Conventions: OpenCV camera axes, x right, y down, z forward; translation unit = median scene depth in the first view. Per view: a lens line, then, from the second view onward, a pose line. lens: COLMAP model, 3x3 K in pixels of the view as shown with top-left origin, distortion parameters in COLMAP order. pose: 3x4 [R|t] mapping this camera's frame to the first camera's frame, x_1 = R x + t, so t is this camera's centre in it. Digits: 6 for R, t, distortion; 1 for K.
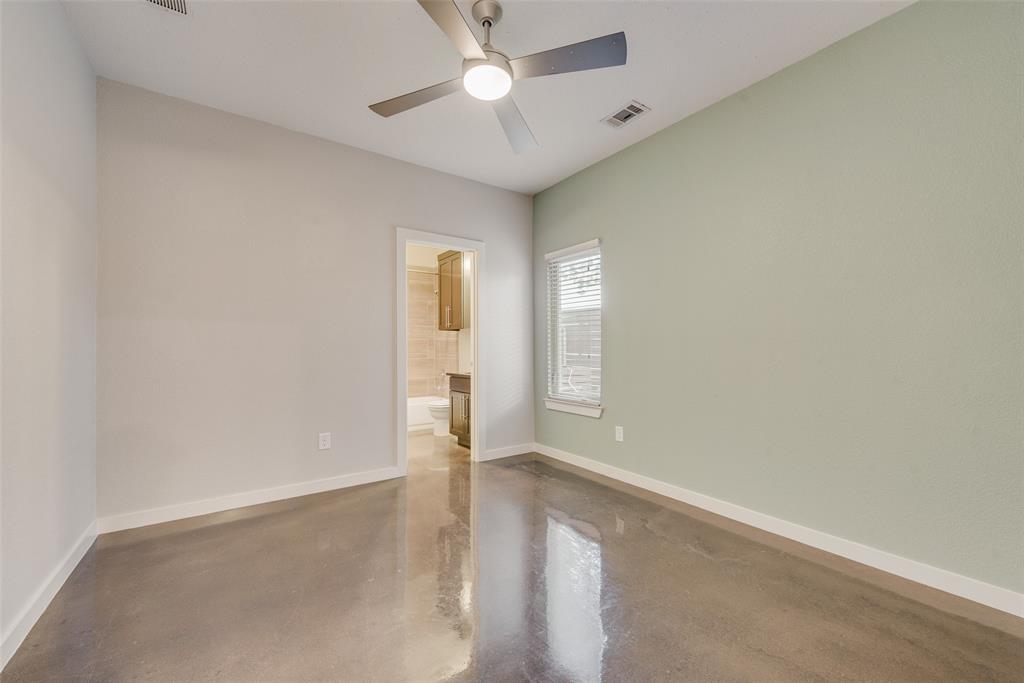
lens RADIAL K [[407.3, 0, 512.0], [0, 407.3, 345.7], [0, 0, 1]] dist [0.012633, -0.002284]
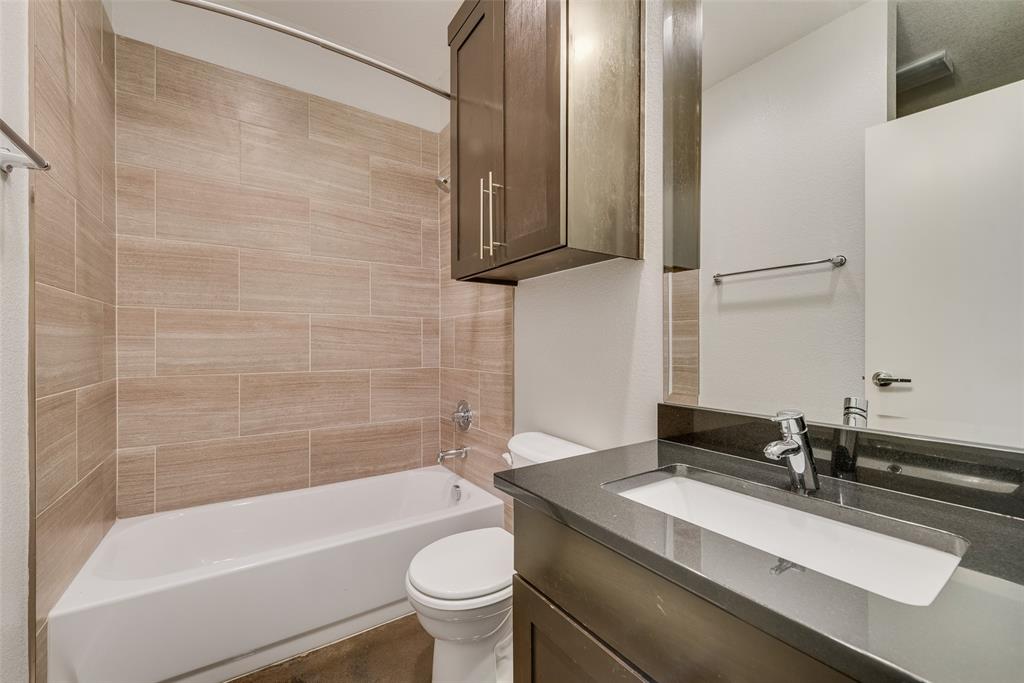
lens RADIAL K [[407.3, 0, 512.1], [0, 407.3, 343.2], [0, 0, 1]] dist [0.012633, -0.002284]
pose [[0.999712, 0.003647, -0.023734, -0.122462], [-0.003548, 0.999985, 0.004214, 0.006553], [0.023749, -0.004129, 0.999709, 0.672595]]
